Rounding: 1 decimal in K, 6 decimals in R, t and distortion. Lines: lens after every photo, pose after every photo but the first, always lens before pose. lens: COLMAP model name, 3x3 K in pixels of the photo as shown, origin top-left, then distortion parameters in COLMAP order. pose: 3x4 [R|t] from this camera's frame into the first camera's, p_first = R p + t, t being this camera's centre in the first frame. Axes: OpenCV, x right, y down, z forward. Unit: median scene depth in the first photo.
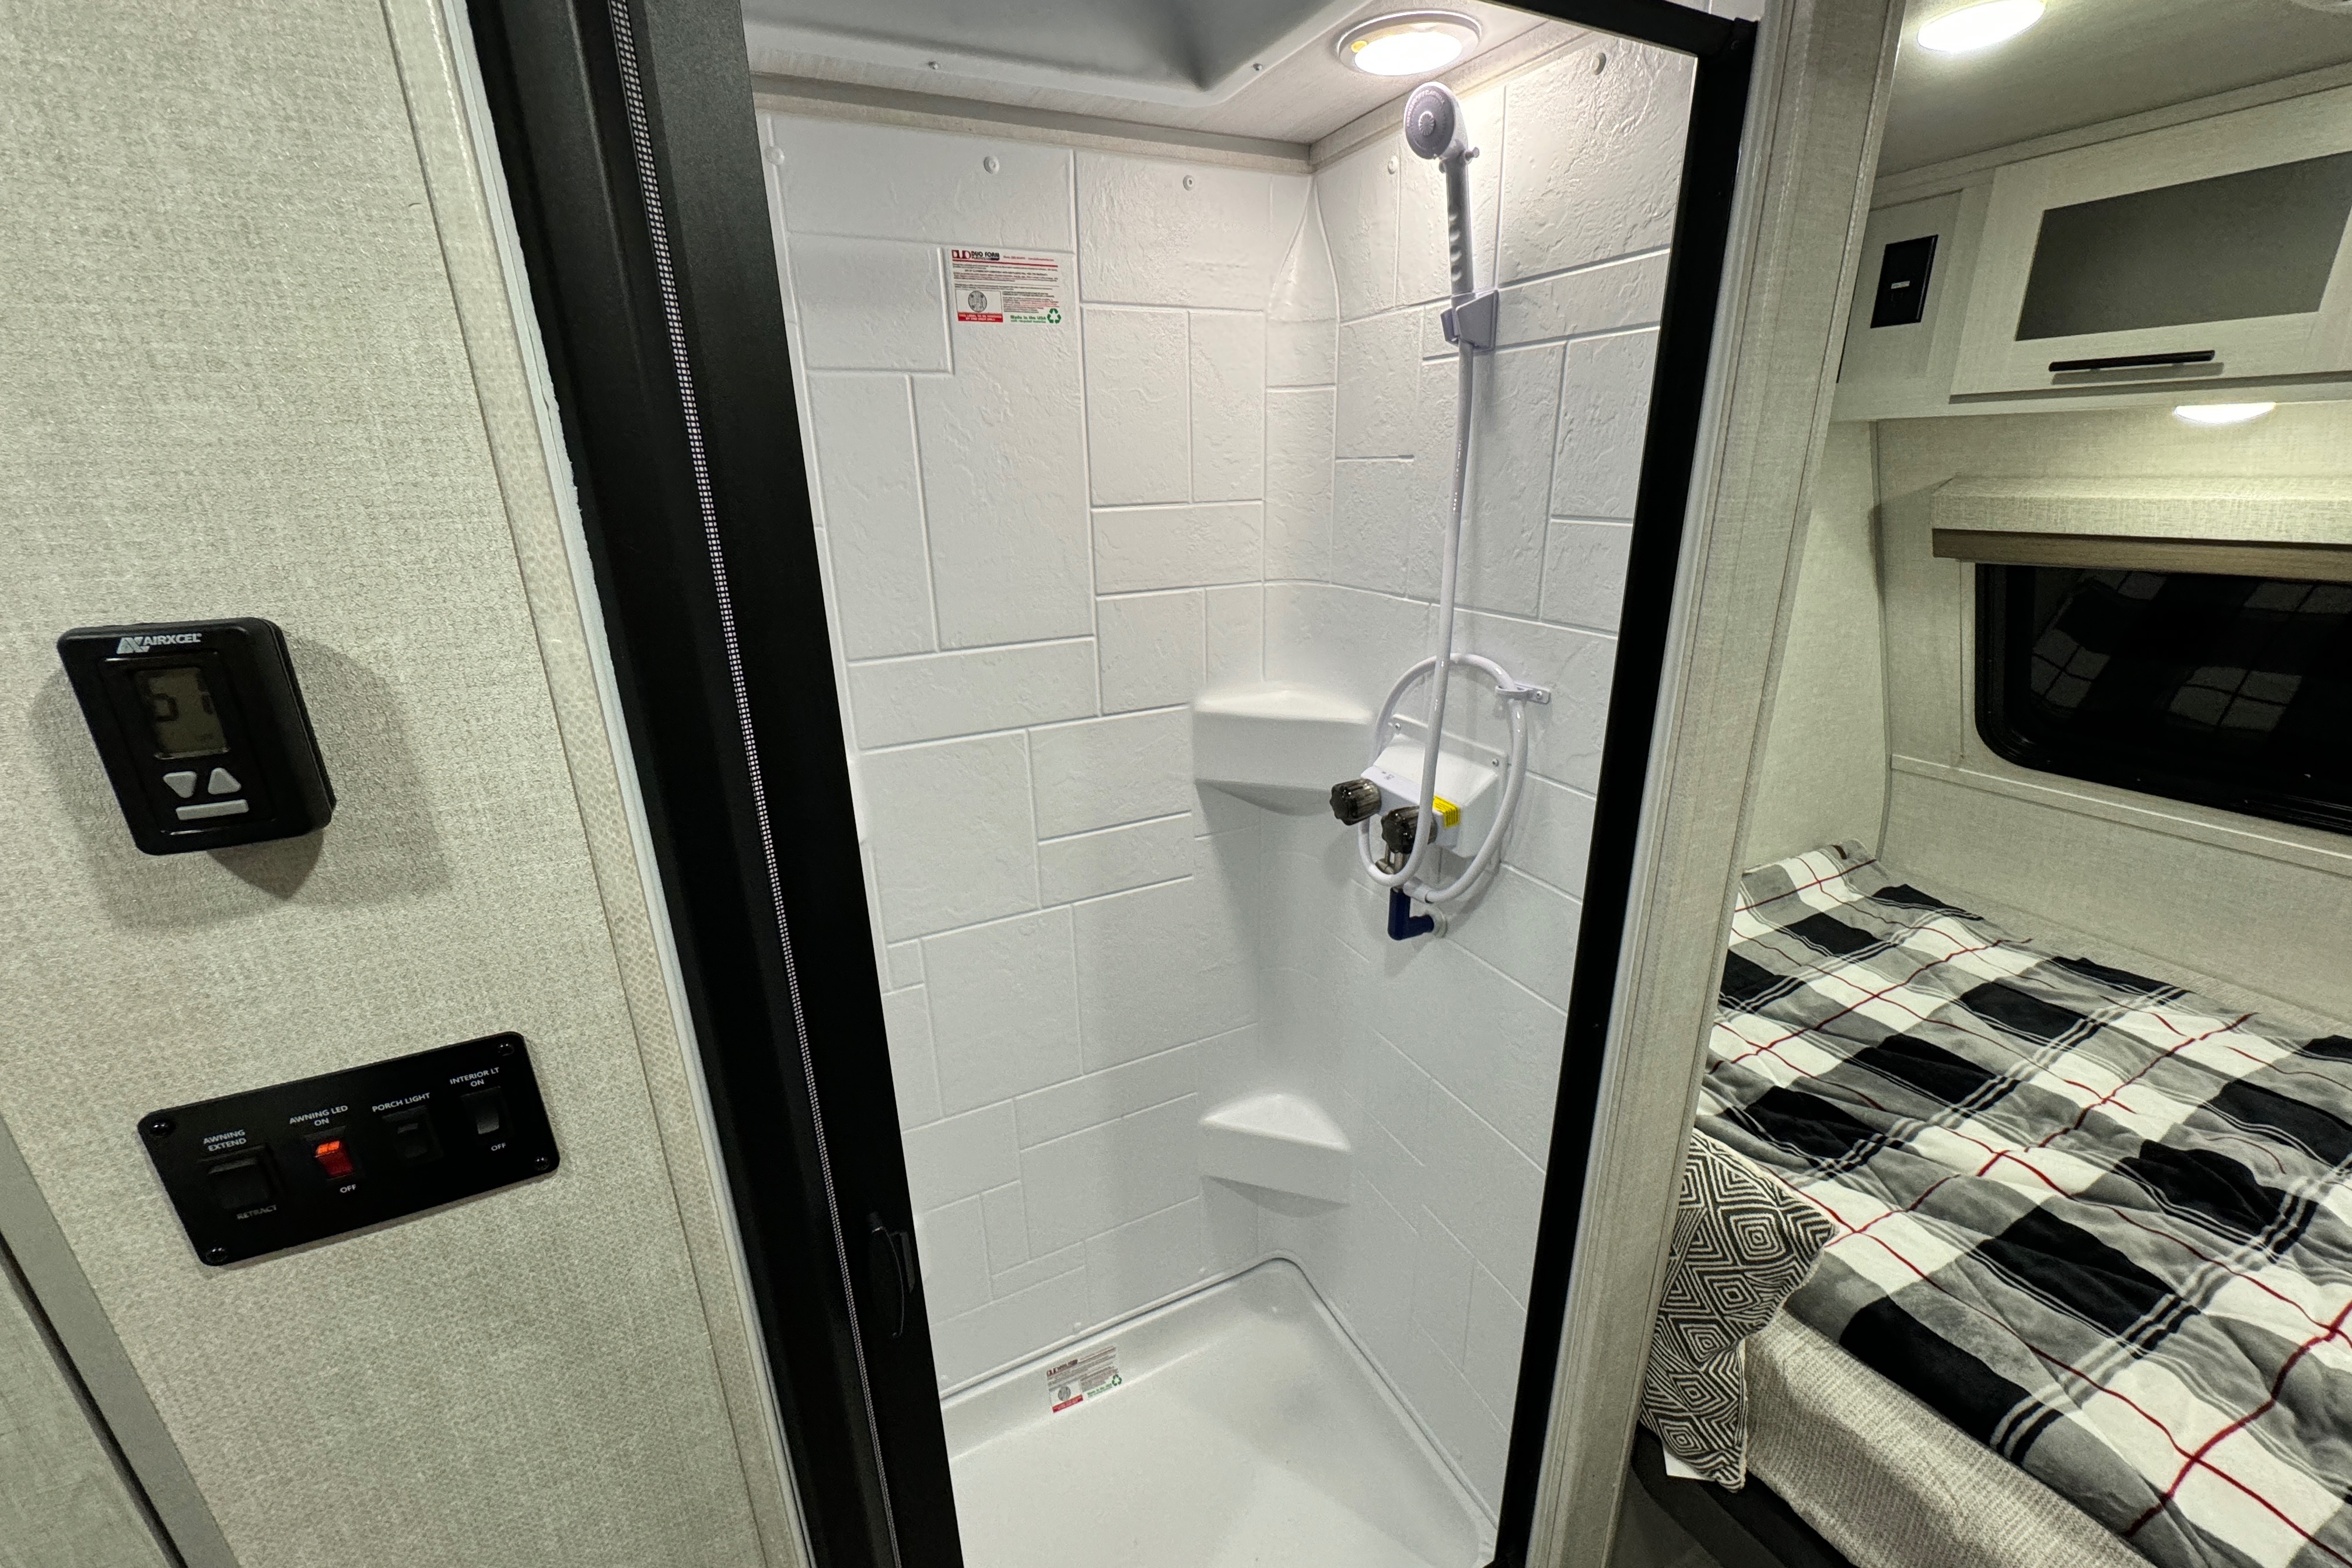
lens RADIAL K [[935.8, 0, 1177.8], [0, 935.8, 785.3], [0, 0, 1]] dist [-0.000541, -0.000642]
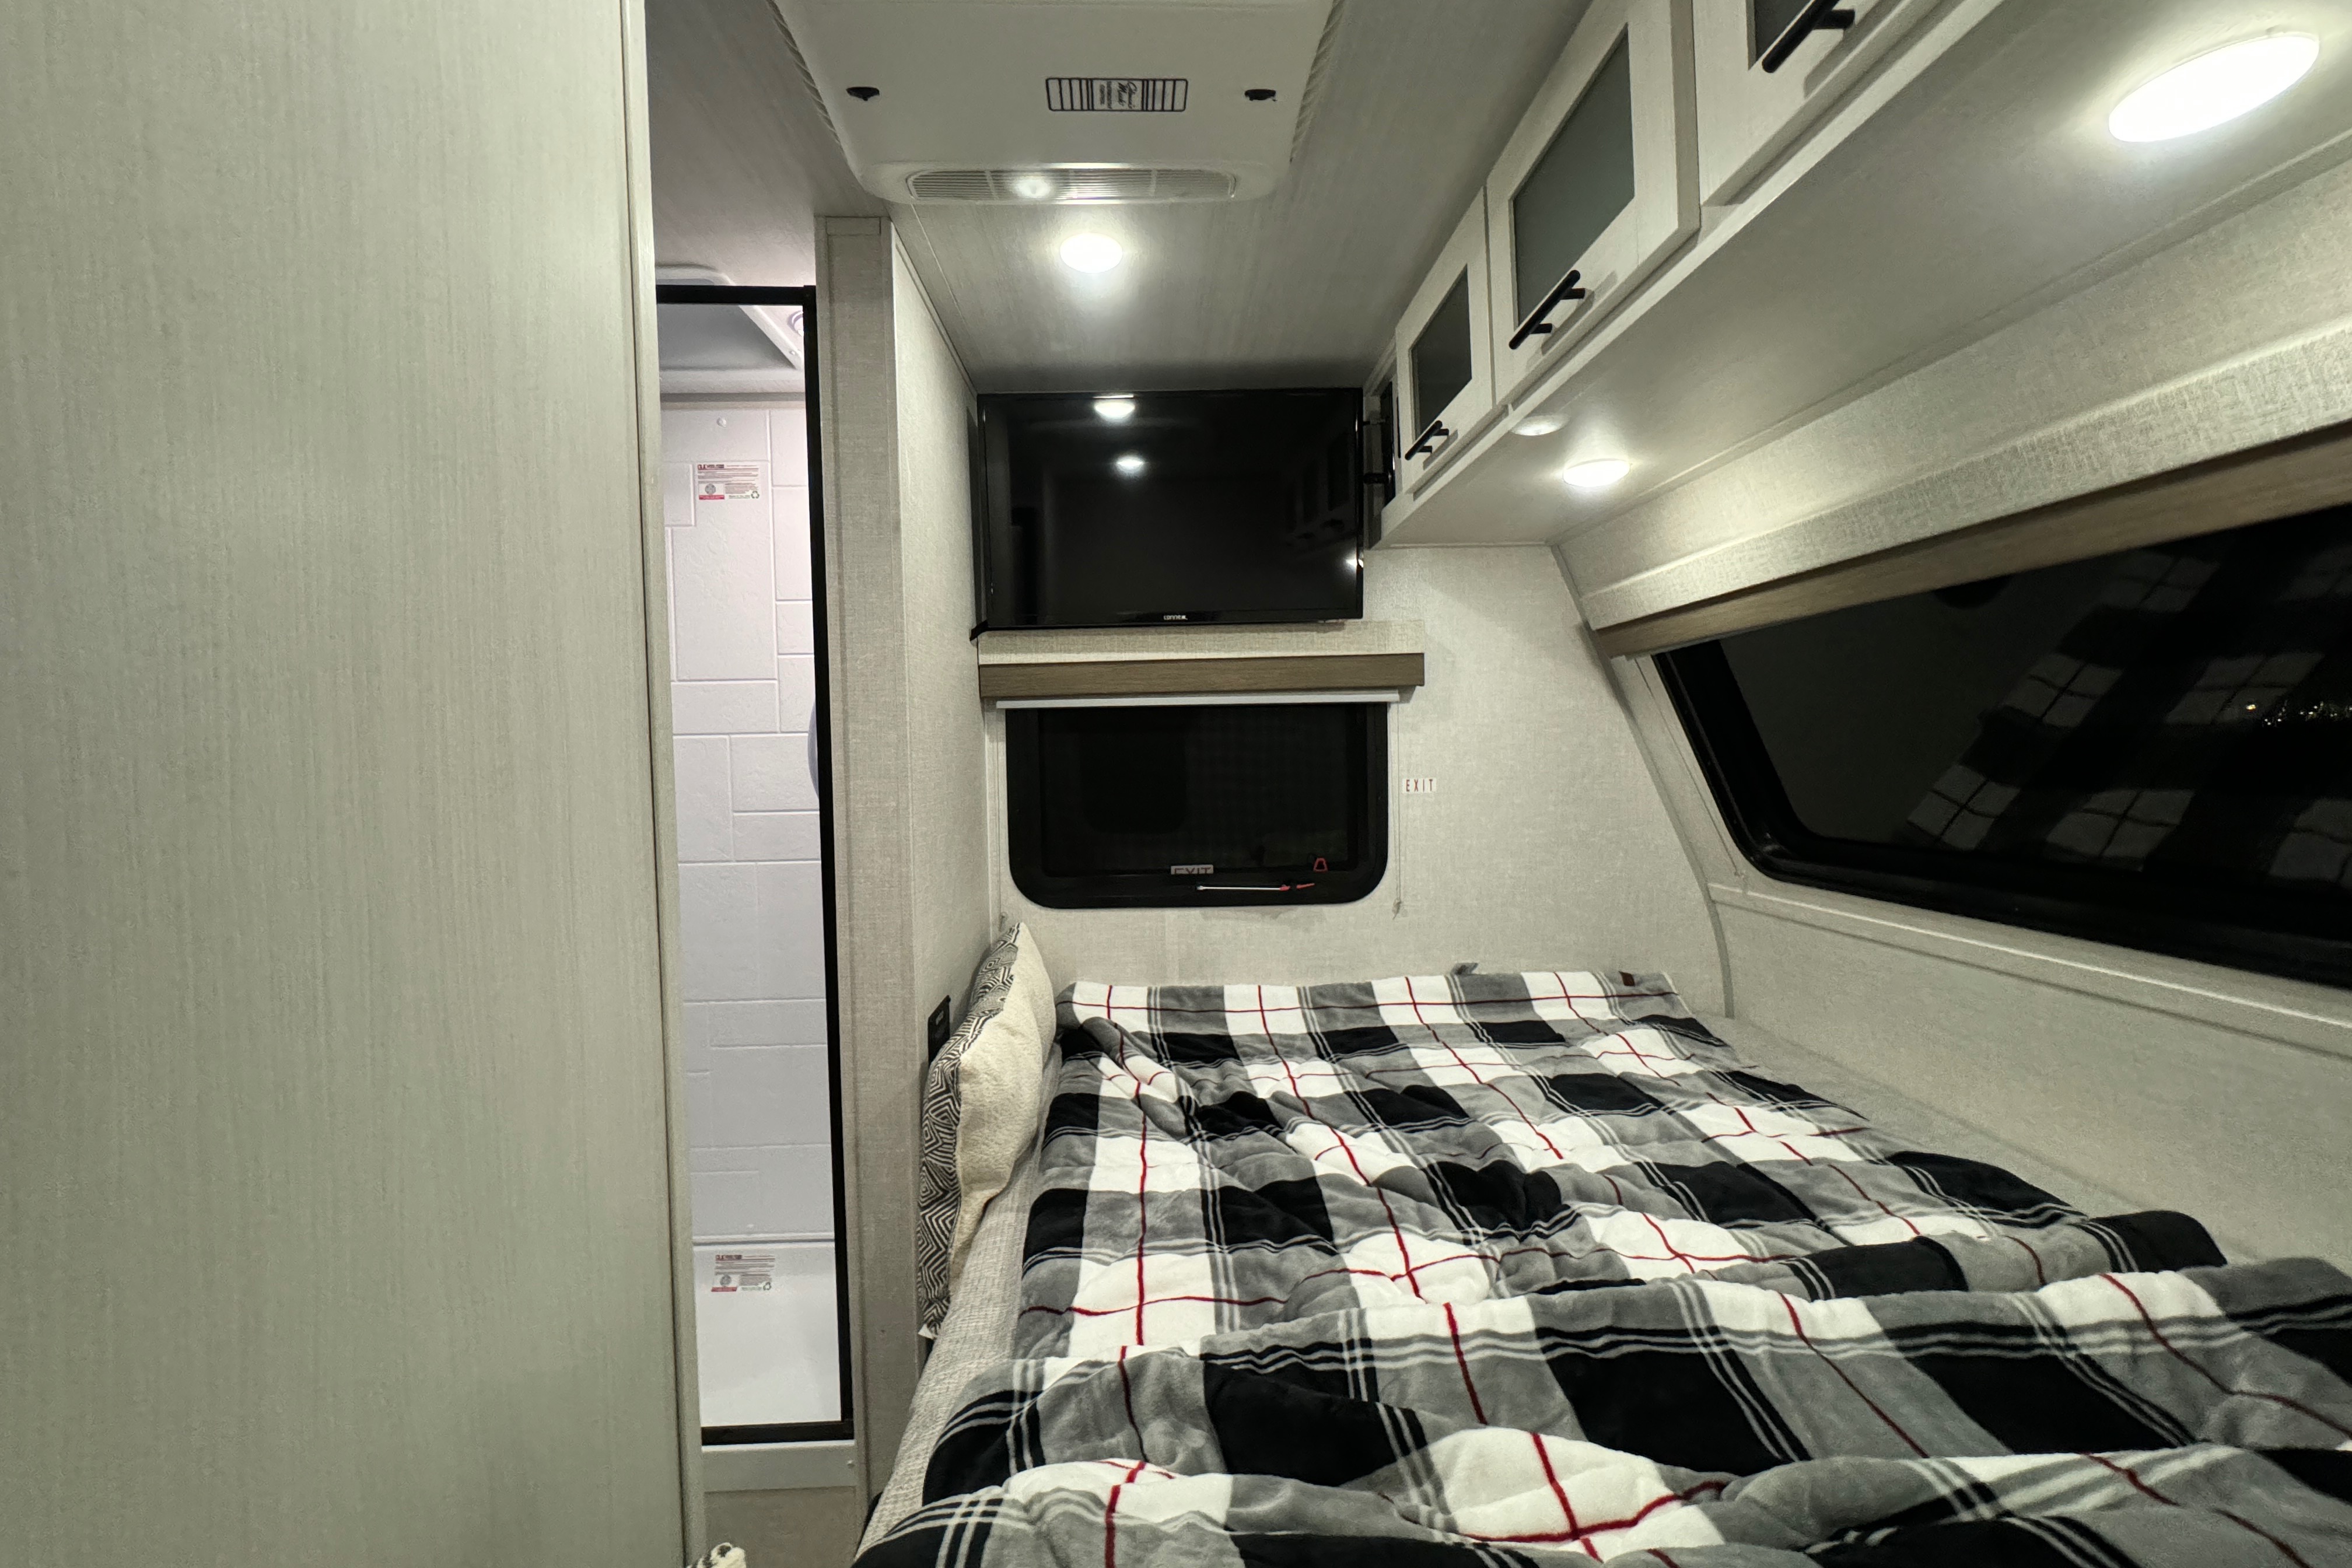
lens RADIAL K [[935.8, 0, 1172.7], [0, 935.8, 785.0], [0, 0, 1]] dist [-0.000541, -0.000642]
pose [[0.911538, 0.021542, -0.410652, 1.336500], [-0.136737, 0.957680, -0.253282, 0.362646], [0.387817, 0.287028, 0.875907, -0.077362]]
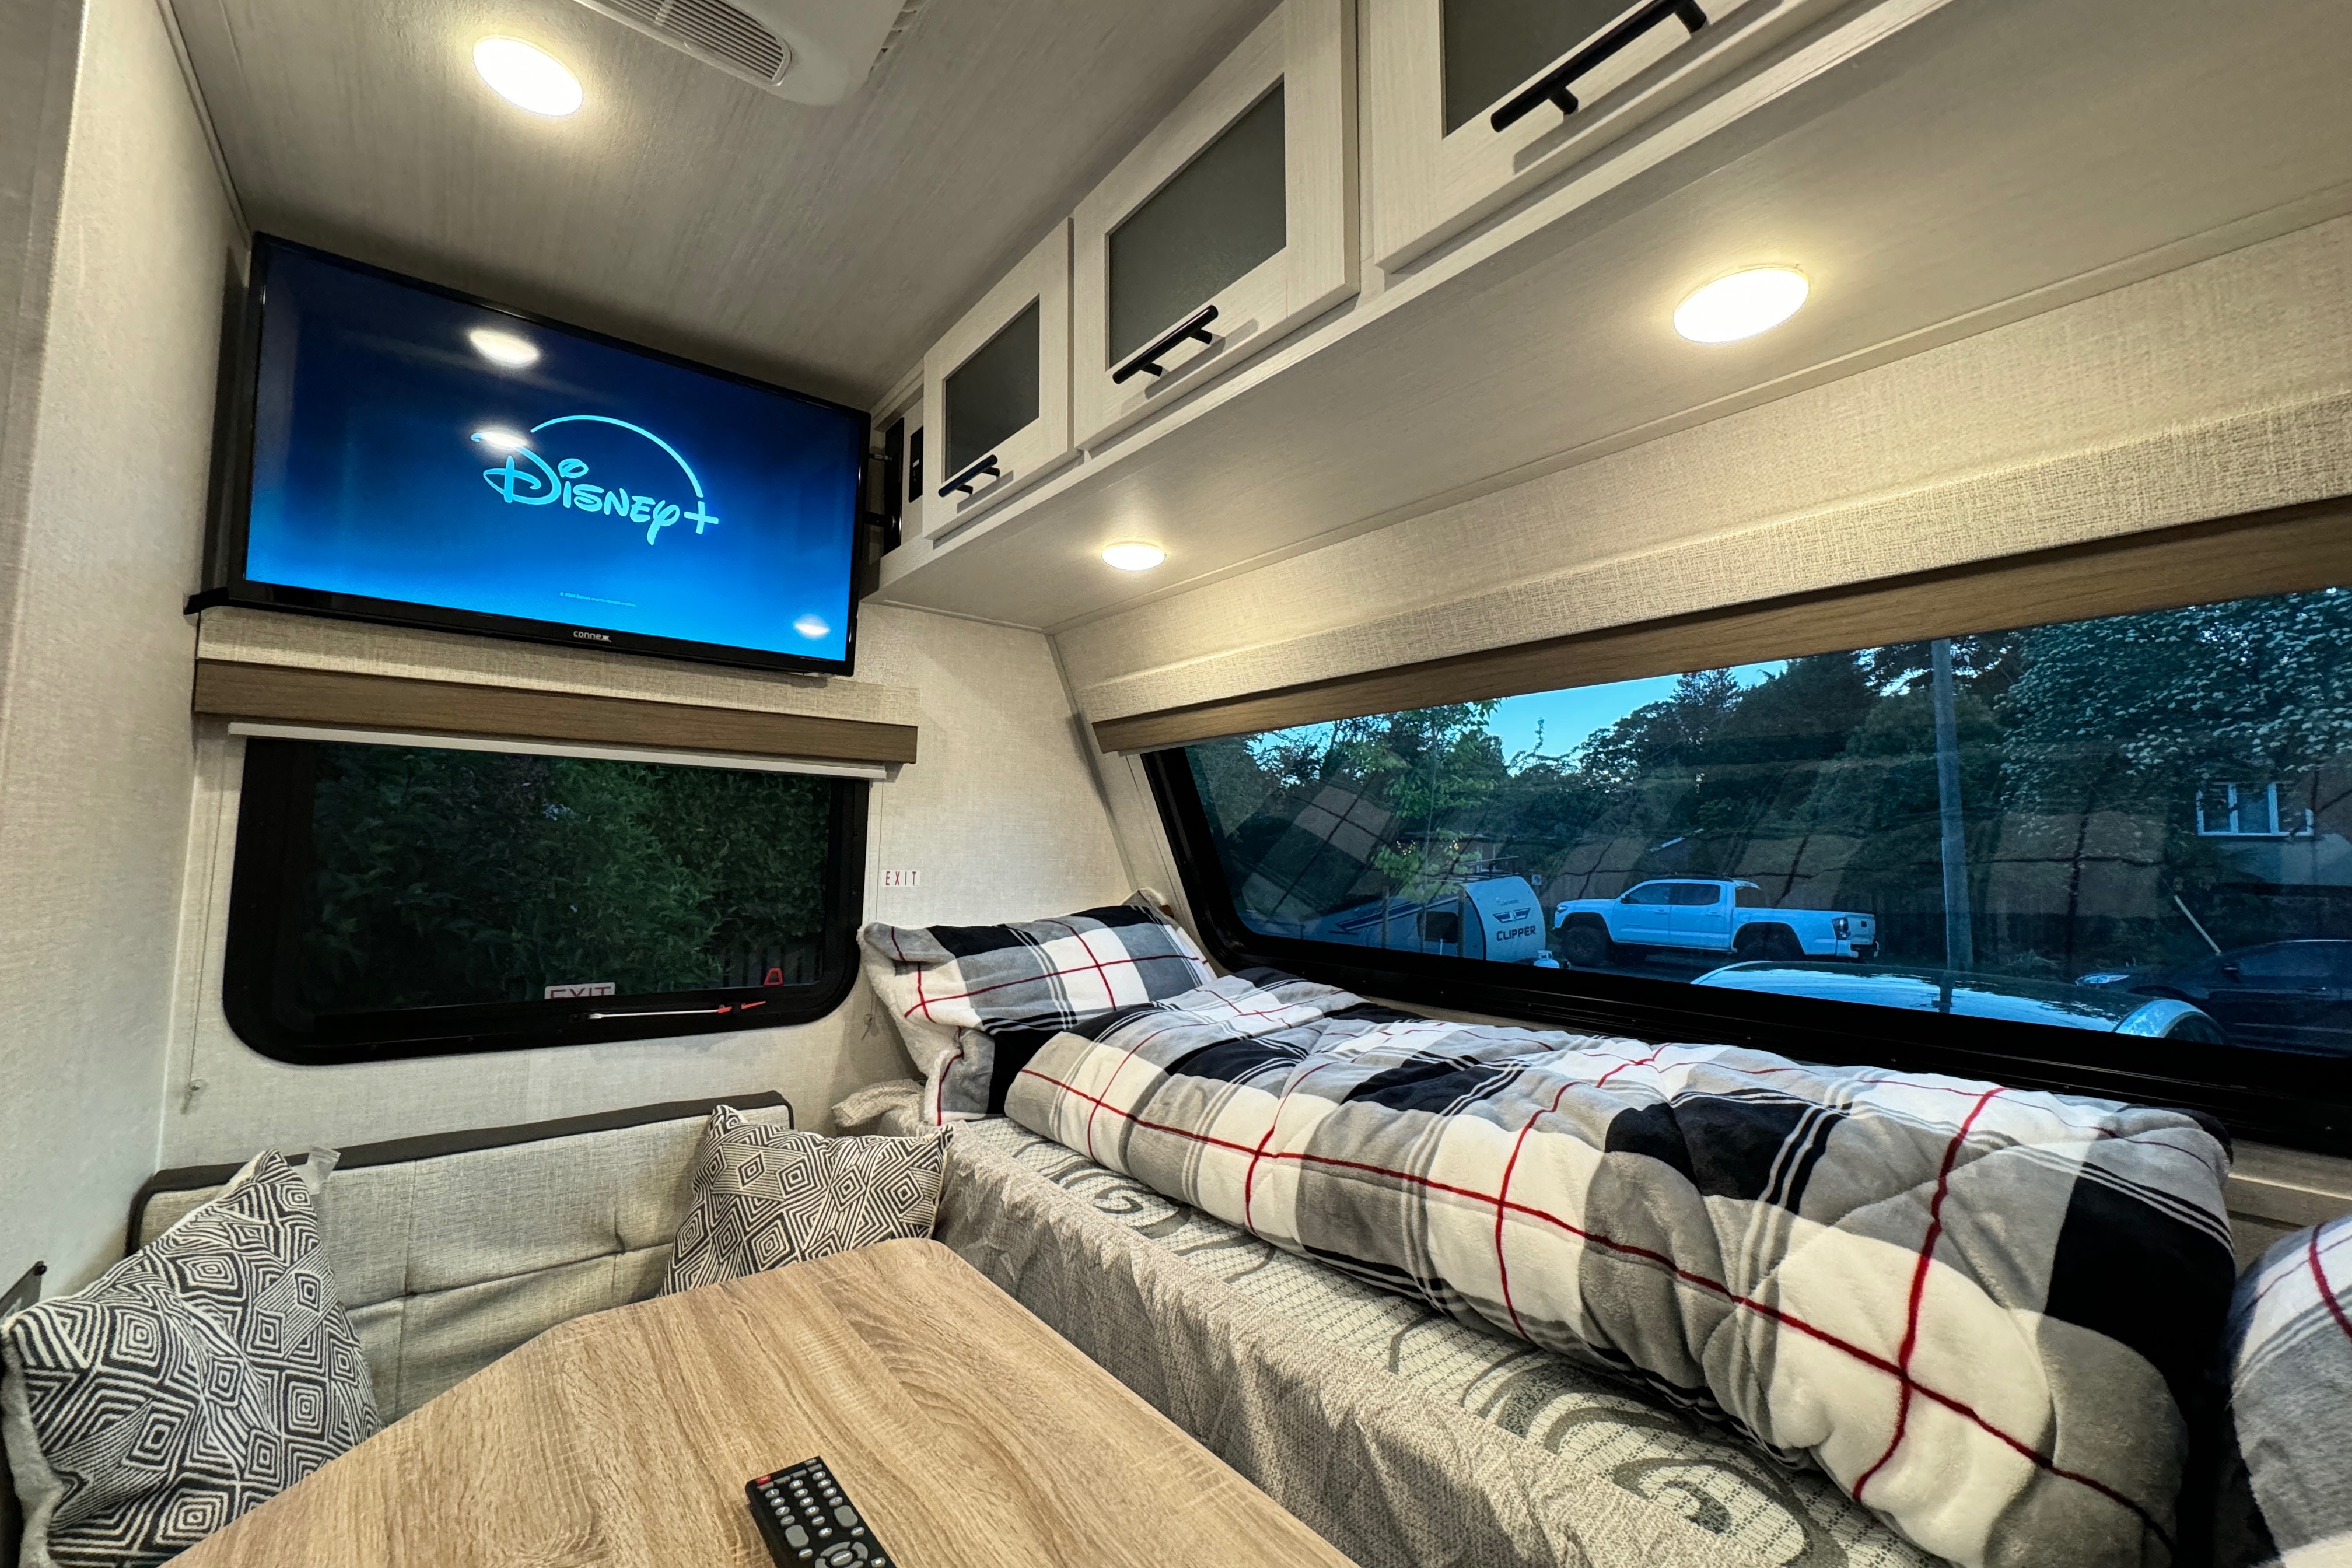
lens RADIAL K [[935.8, 0, 1175.1], [0, 935.8, 785.3], [0, 0, 1]] dist [-0.000541, -0.000642]
pose [[0.976694, 0.060810, 0.205843, 1.139545], [0.025465, 0.919424, -0.392443, 0.319746], [-0.213121, 0.388538, 0.896447, 0.142933]]
